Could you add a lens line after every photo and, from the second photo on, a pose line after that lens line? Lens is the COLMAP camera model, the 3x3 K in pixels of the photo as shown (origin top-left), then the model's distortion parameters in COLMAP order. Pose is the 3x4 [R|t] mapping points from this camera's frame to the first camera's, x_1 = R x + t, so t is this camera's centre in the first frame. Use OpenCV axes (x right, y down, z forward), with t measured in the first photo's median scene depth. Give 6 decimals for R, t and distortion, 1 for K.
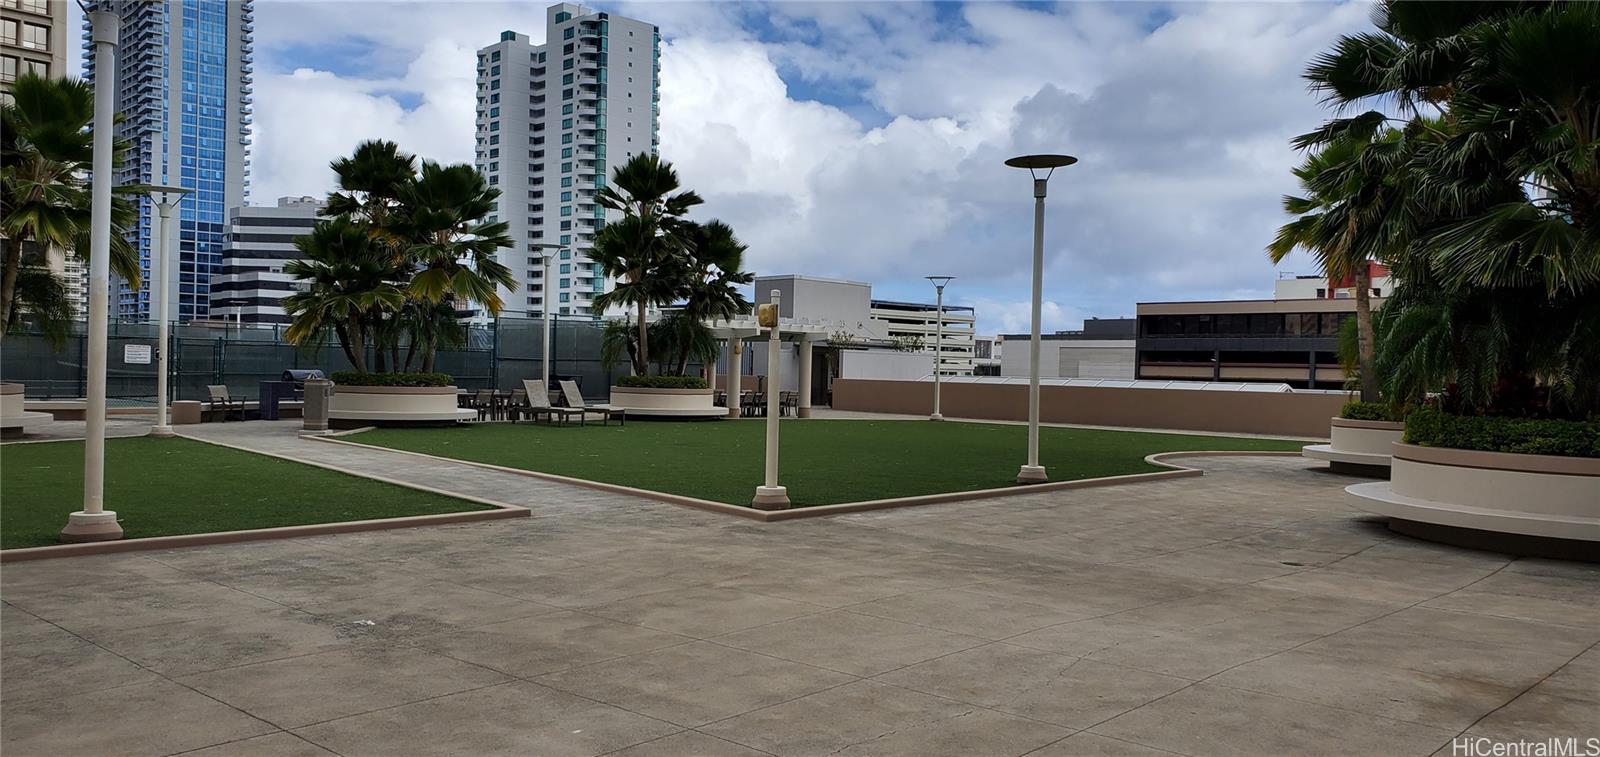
lens RADIAL K [[1192.1, 0, 791.0], [0, 1192.1, 415.8], [0, 0, 1]] dist [-0.035522, 0.031239]
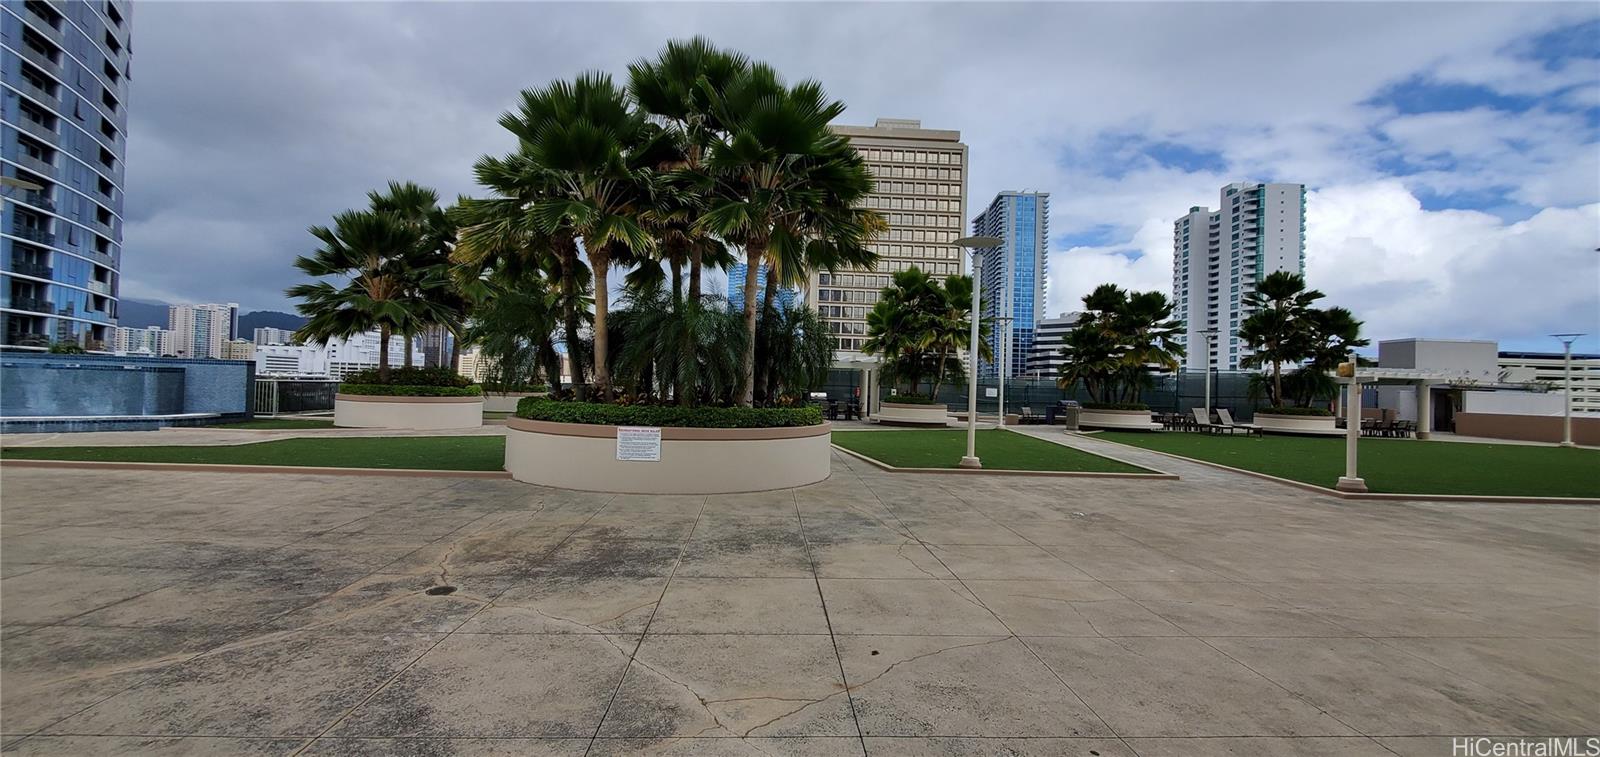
lens RADIAL K [[607.5, 0, 794.0], [0, 607.5, 382.6], [0, 0, 1]] dist [-0.021816, -0.000119]
pose [[0.680856, -0.007921, -0.732375, 0.024080], [-0.042068, 0.997868, -0.049901, 0.001674], [0.731208, 0.064786, 0.679071, -0.036655]]
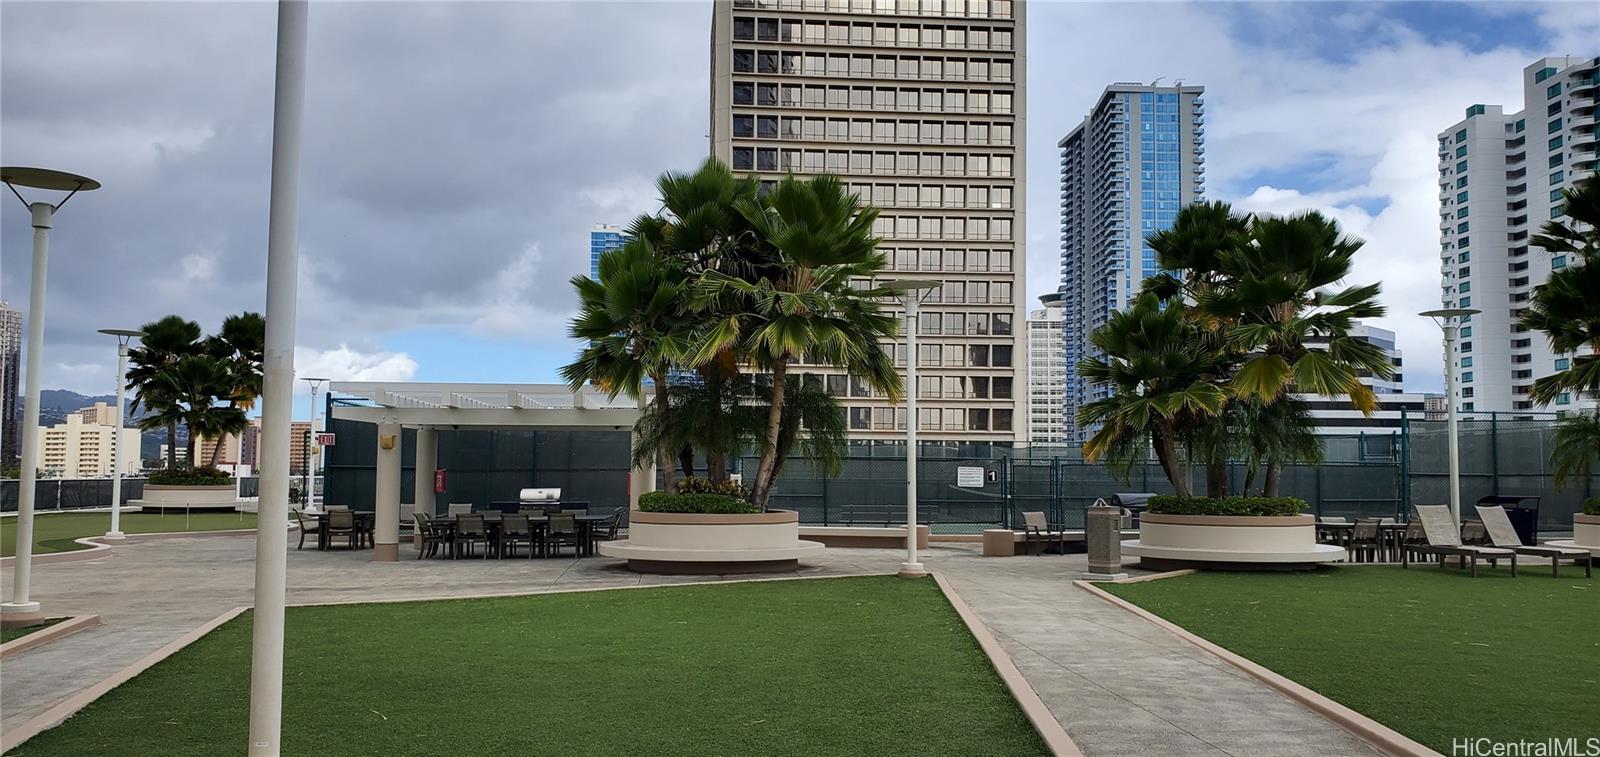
lens RADIAL K [[1192.1, 0, 791.0], [0, 1192.1, 415.8], [0, 0, 1]] dist [-0.035522, 0.031239]
pose [[0.714746, -0.051806, -0.697463, -0.000158], [-0.018269, 0.995530, -0.092667, -0.010201], [0.699145, 0.078976, 0.710605, 0.217262]]
